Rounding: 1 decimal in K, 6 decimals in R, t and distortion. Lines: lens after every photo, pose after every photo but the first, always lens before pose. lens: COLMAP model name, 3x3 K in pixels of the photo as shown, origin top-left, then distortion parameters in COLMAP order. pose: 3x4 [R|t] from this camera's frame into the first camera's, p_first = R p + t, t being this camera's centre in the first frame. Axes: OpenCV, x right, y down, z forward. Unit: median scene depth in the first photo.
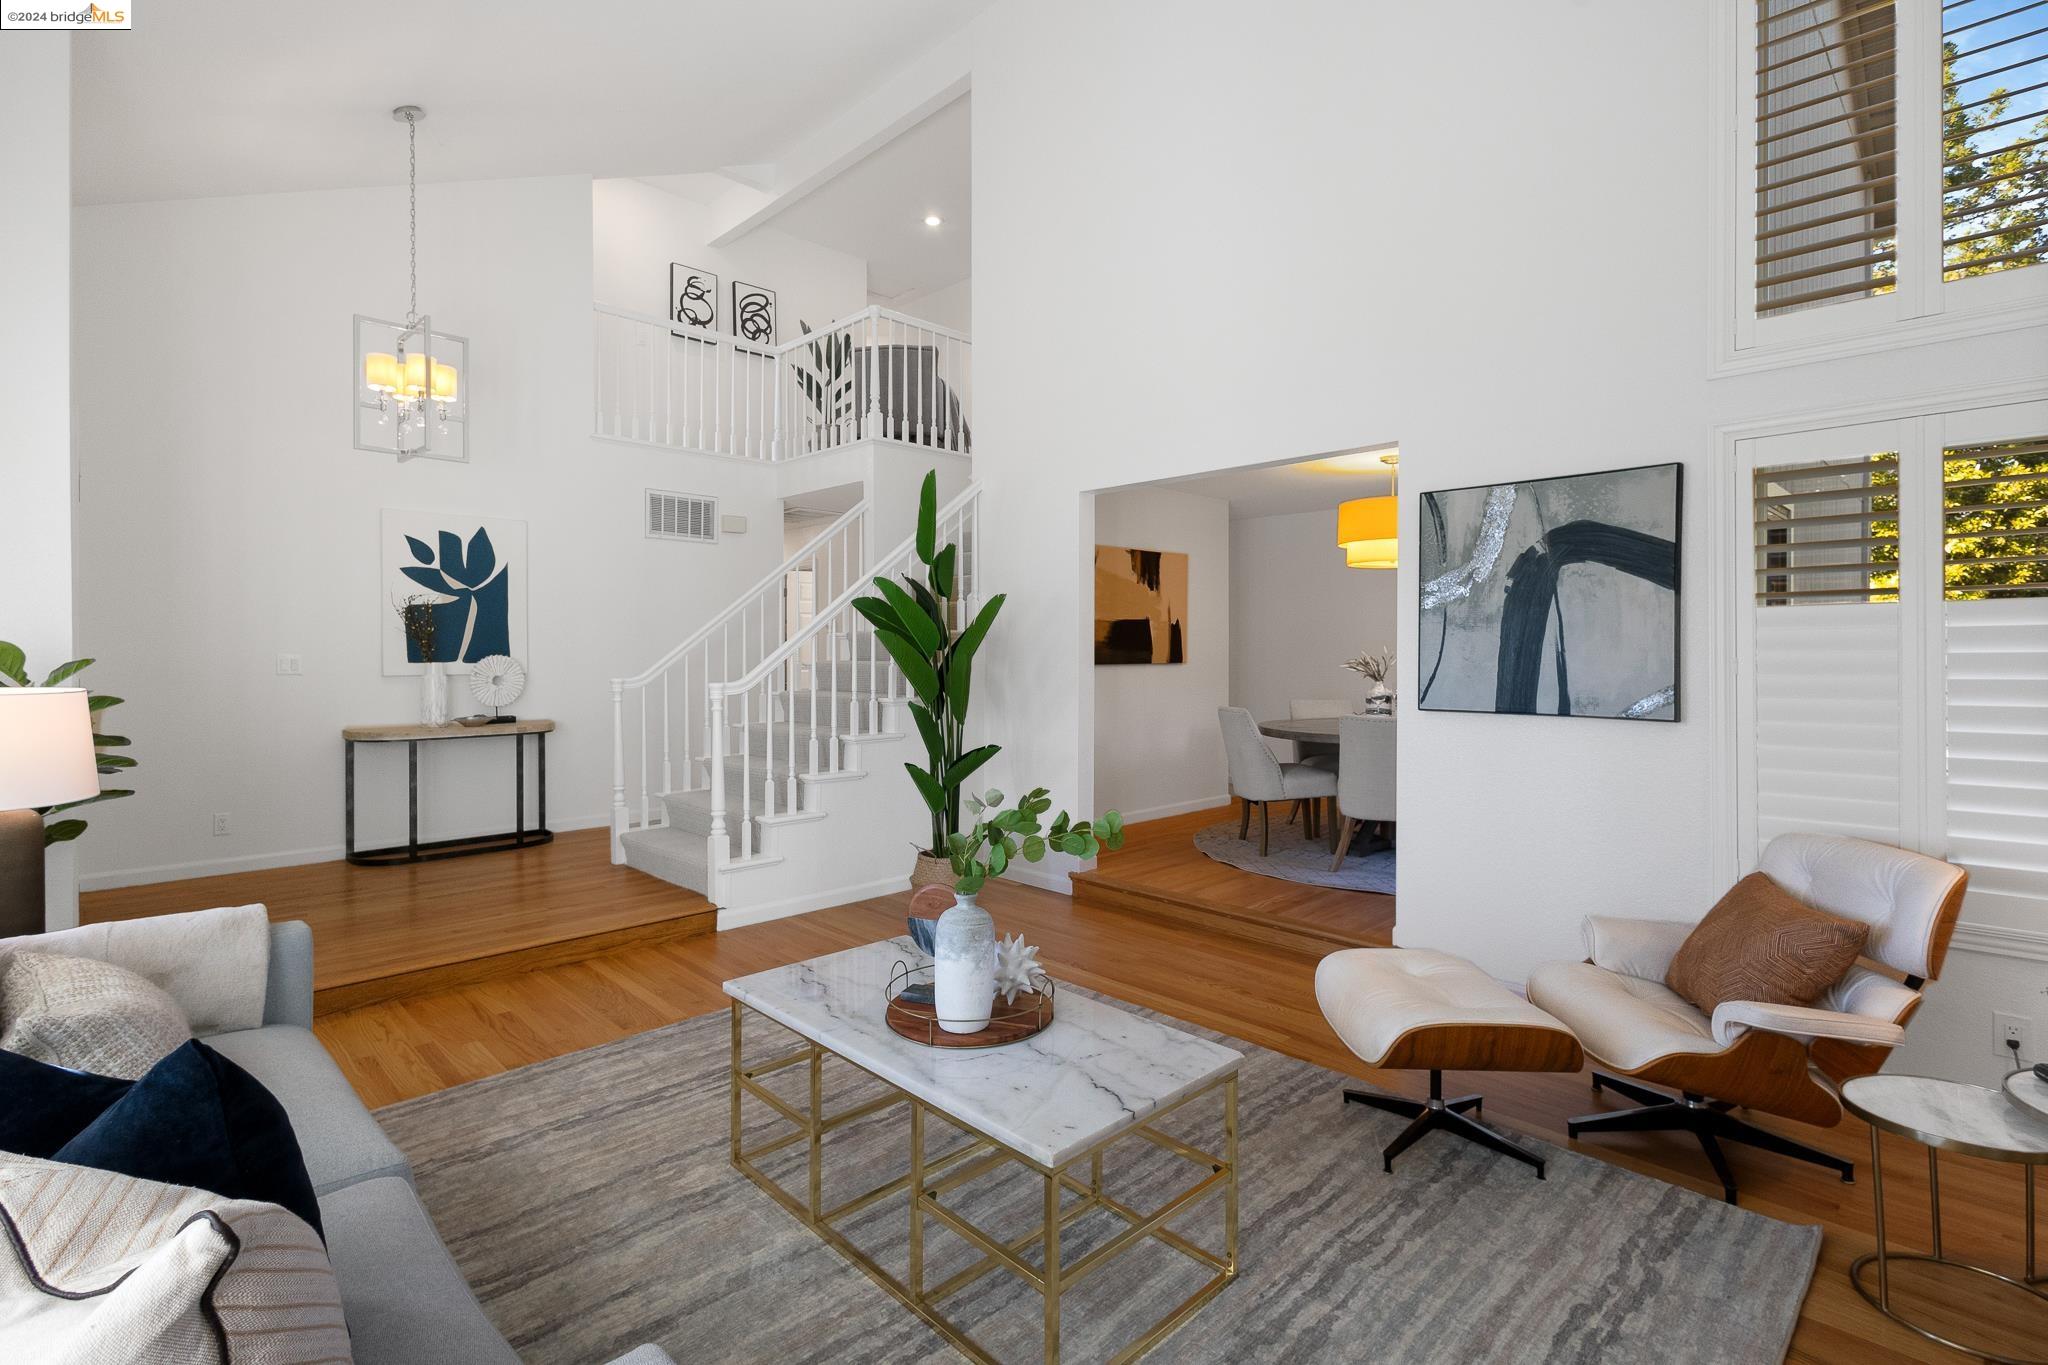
lens RADIAL K [[955.6, 0, 1017.4], [0, 955.6, 655.5], [0, 0, 1]] dist [-0.000836, -0.000023]
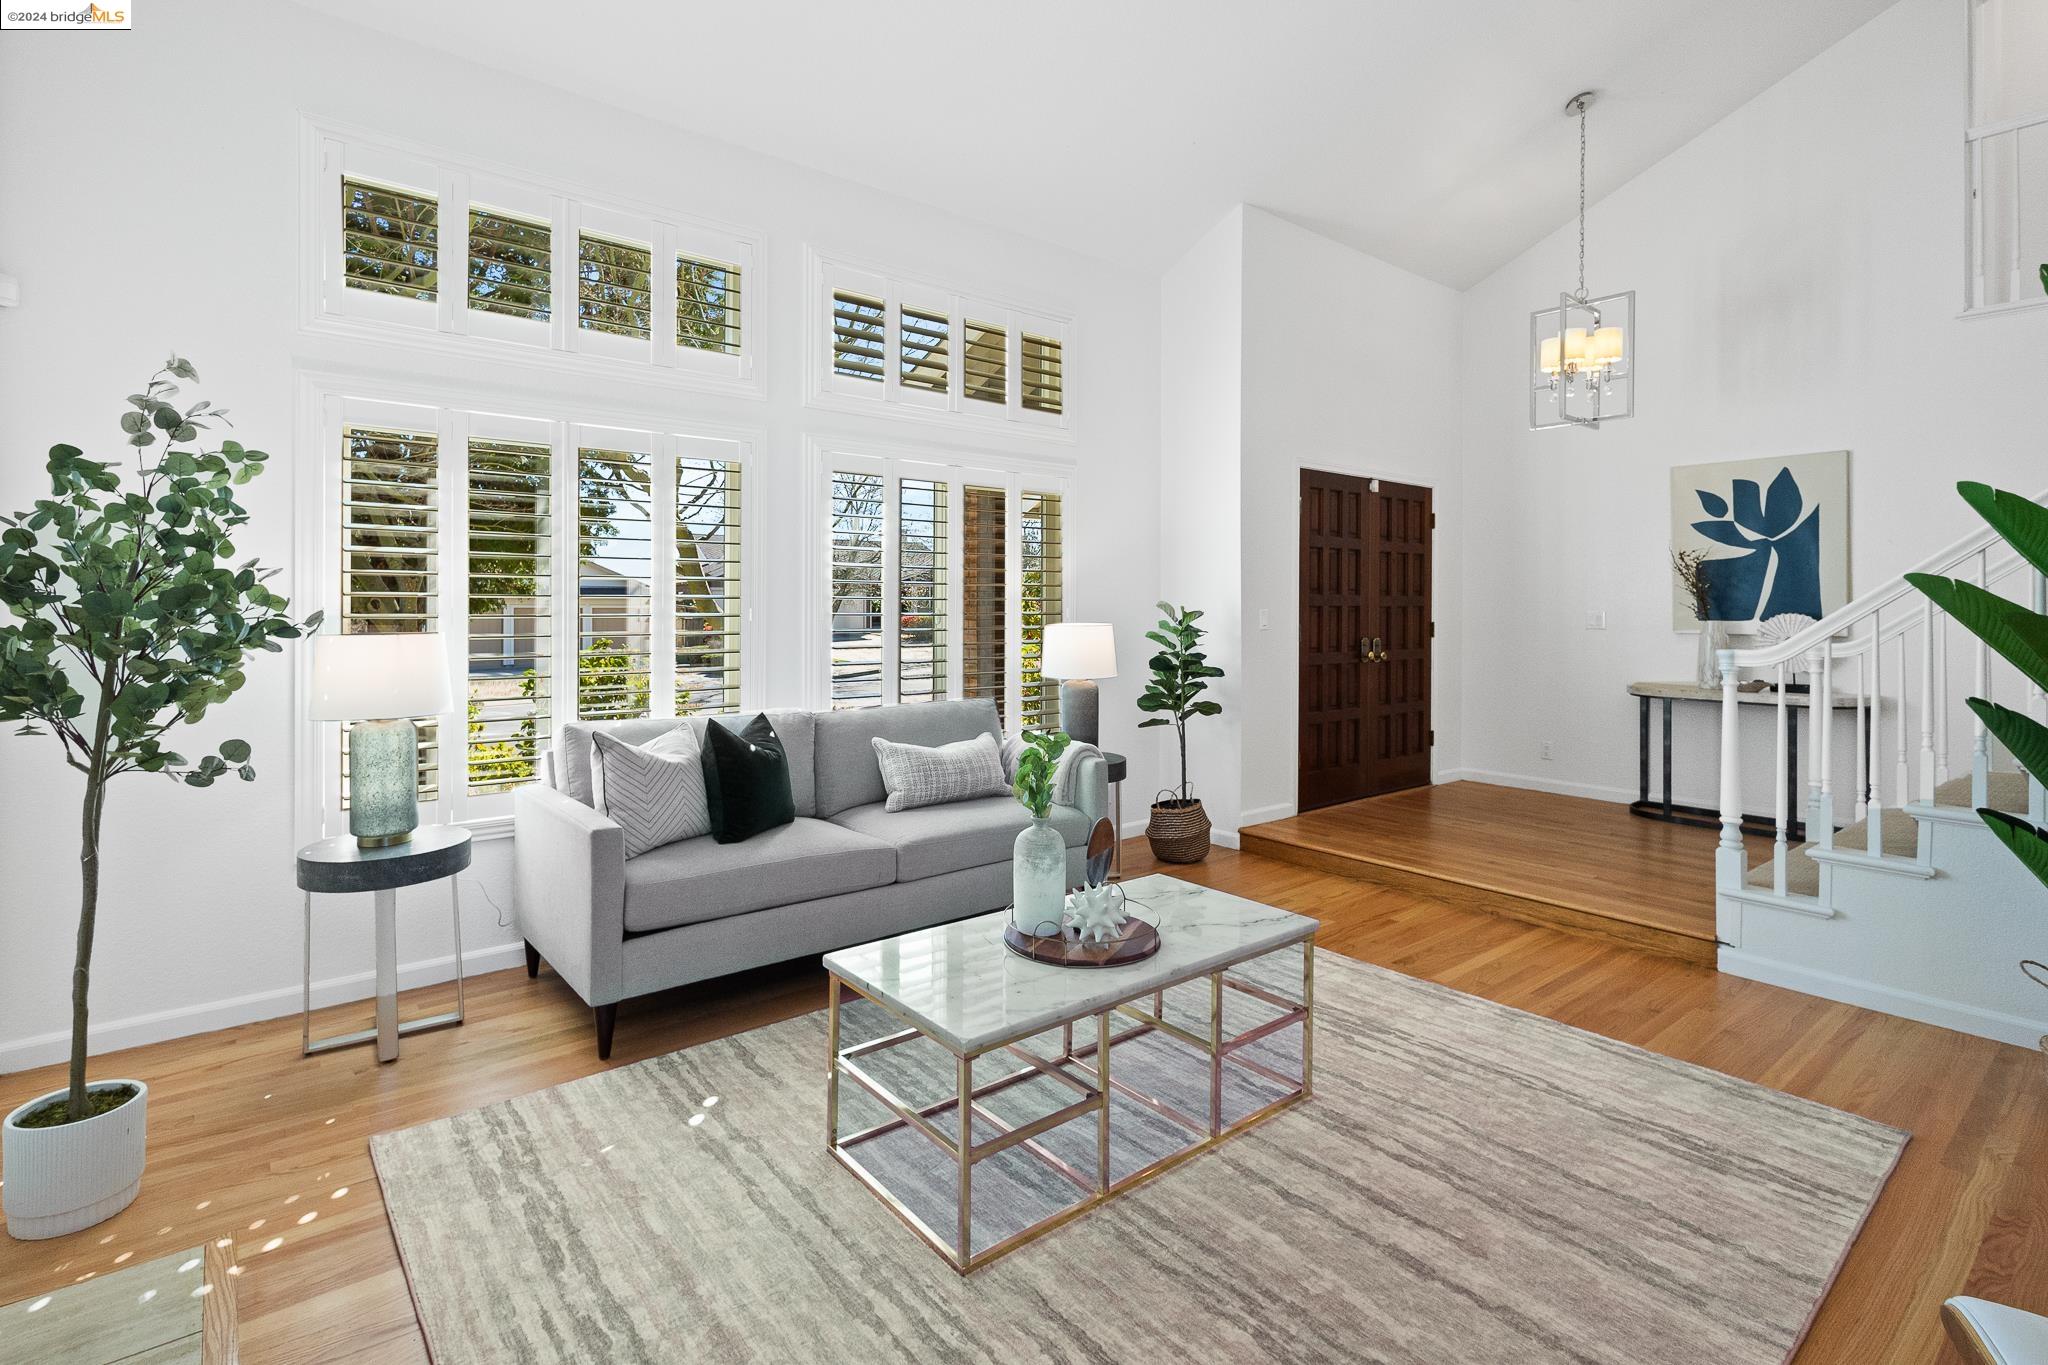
lens RADIAL K [[974.0, 0, 1018.9], [0, 974.0, 600.1], [0, 0, 1]] dist [0.002574, -0.000108]
pose [[-0.089078, -0.005266, -0.996011, 0.656435], [-0.009842, 0.999942, -0.004407, -0.003167], [0.995976, 0.009410, -0.089125, 0.631733]]
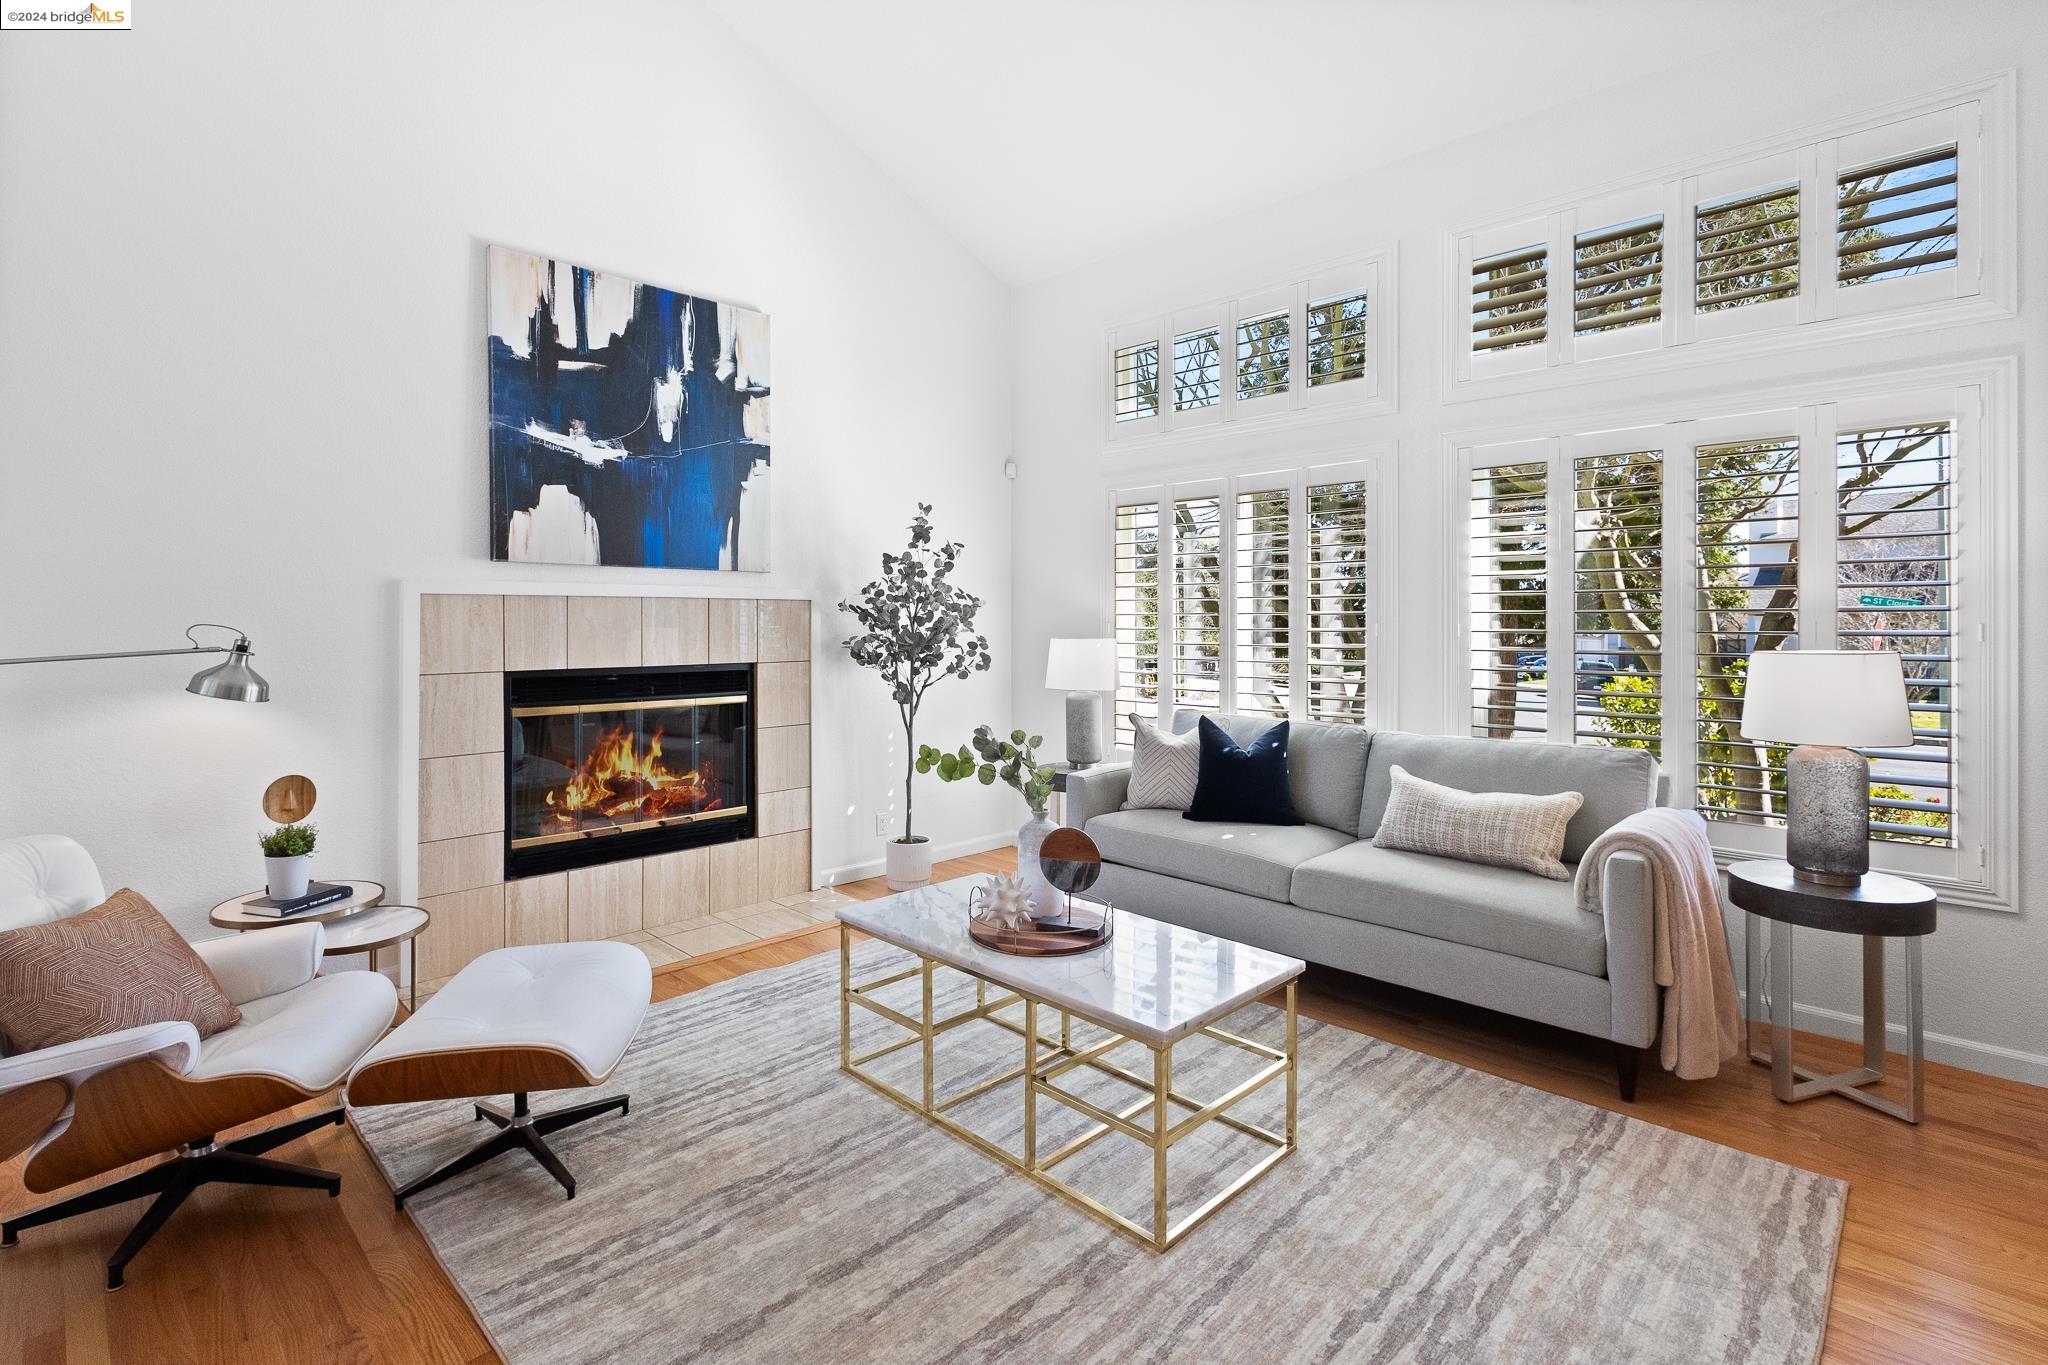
lens RADIAL K [[969.8, 0, 1011.0], [0, 969.8, 615.6], [0, 0, 1]] dist [0.009455, -0.000492]
pose [[-0.999904, -0.002144, -0.013676, 0.002242], [-0.002142, 0.999998, -0.000120, -0.004486], [0.013676, -0.000090, -0.999906, 1.348554]]
